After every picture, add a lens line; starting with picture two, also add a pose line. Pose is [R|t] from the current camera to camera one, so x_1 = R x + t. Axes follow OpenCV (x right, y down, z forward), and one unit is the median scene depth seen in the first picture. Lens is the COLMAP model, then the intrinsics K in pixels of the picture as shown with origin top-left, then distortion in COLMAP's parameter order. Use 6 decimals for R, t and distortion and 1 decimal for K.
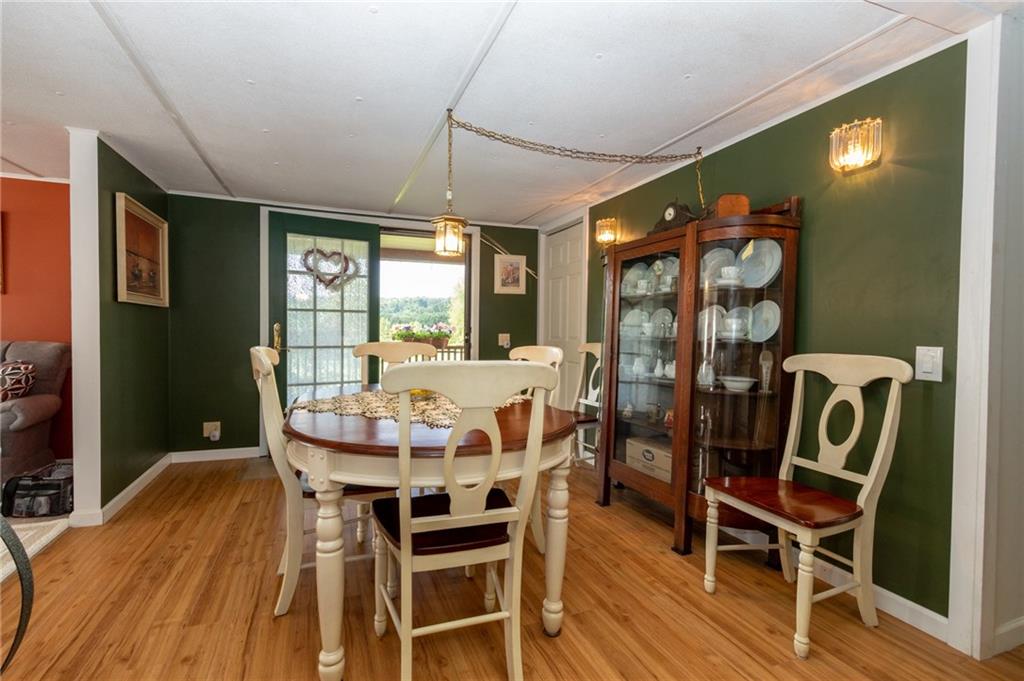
lens RADIAL K [[466.7, 0, 498.8], [0, 466.7, 341.0], [0, 0, 1]] dist [0.000216, -0.000225]
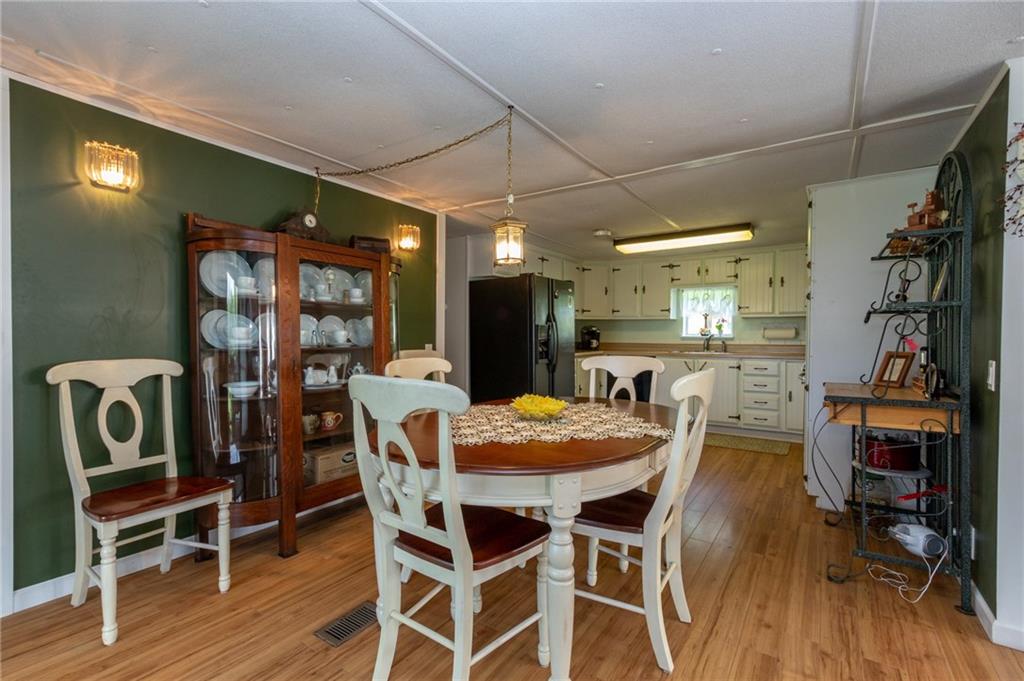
lens RADIAL K [[466.7, 0, 498.8], [0, 466.7, 341.0], [0, 0, 1]] dist [0.000216, -0.000225]
pose [[-0.559530, -0.031356, 0.828217, -0.773238], [0.000793, 0.999263, 0.038368, -0.060690], [-0.828810, 0.022124, -0.559093, 1.374045]]
